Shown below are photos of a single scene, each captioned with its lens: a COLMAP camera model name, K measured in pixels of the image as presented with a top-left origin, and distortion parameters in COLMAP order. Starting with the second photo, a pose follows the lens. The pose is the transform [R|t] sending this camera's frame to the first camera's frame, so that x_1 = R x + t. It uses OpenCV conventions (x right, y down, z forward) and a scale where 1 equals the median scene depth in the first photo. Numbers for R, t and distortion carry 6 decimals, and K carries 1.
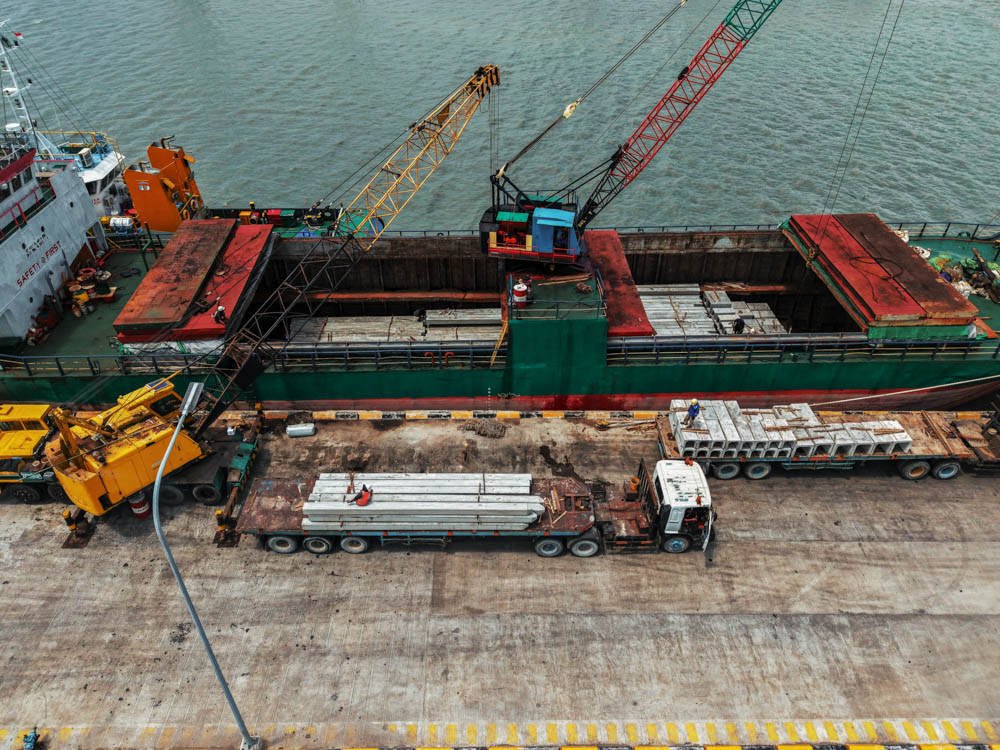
lens RADIAL K [[660.8, 0, 500.0], [0, 660.8, 375.0], [0, 0, 1]] dist [-0.007092, 0.001556]
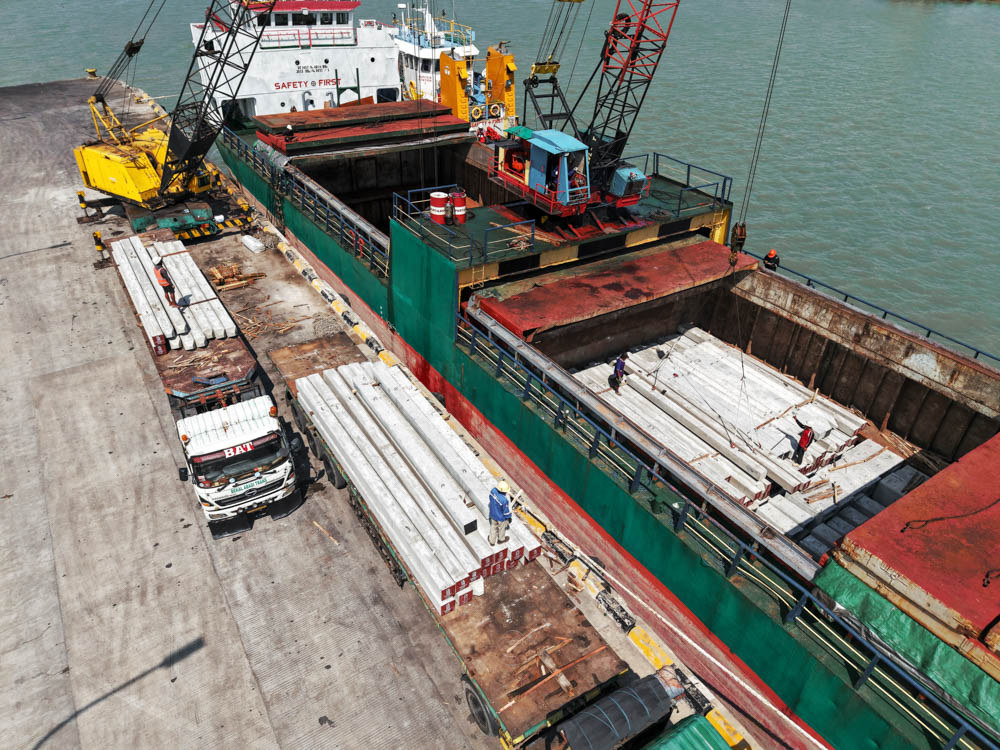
lens RADIAL K [[660.8, 0, 500.0], [0, 660.8, 375.0], [0, 0, 1]] dist [-0.007092, 0.001556]
pose [[0.553087, 0.490307, -0.673568, 0.967660], [-0.556121, 0.819272, 0.139721, -0.153553], [0.620342, 0.297307, 0.725799, 0.803924]]
